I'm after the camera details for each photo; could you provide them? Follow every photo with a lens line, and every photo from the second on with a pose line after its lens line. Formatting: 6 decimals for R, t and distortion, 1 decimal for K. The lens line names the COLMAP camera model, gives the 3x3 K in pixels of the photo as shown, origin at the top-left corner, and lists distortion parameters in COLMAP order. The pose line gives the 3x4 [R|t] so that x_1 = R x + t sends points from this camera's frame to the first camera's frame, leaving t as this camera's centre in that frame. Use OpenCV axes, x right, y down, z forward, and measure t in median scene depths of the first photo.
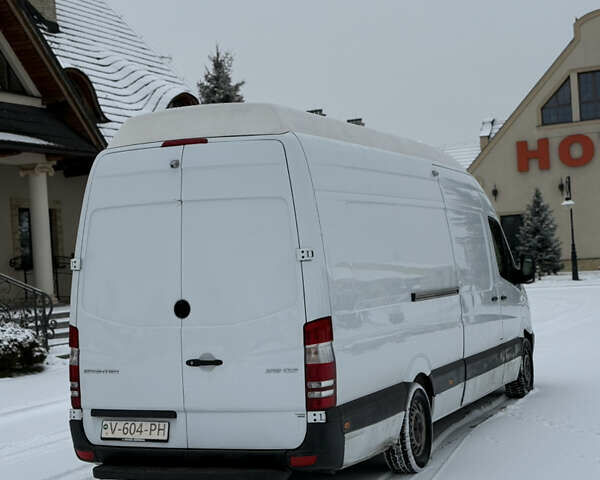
lens RADIAL K [[1012.3, 0, 301.3], [0, 1012.3, 237.4], [0, 0, 1]] dist [0.108766, 0.000000]
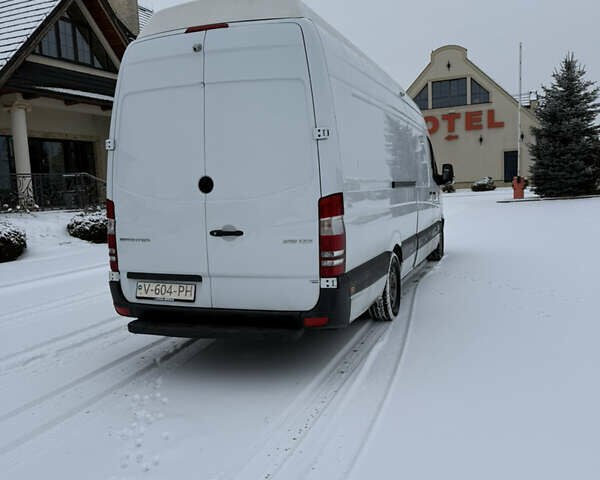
lens RADIAL K [[538.4, 0, 304.4], [0, 538.4, 240.8], [0, 0, 1]] dist [0.061053, -0.024898]
pose [[0.998845, 0.010783, 0.046829, -0.036904], [-0.016717, 0.991604, 0.128227, 0.053284], [-0.045053, -0.128862, 0.990639, 0.402201]]
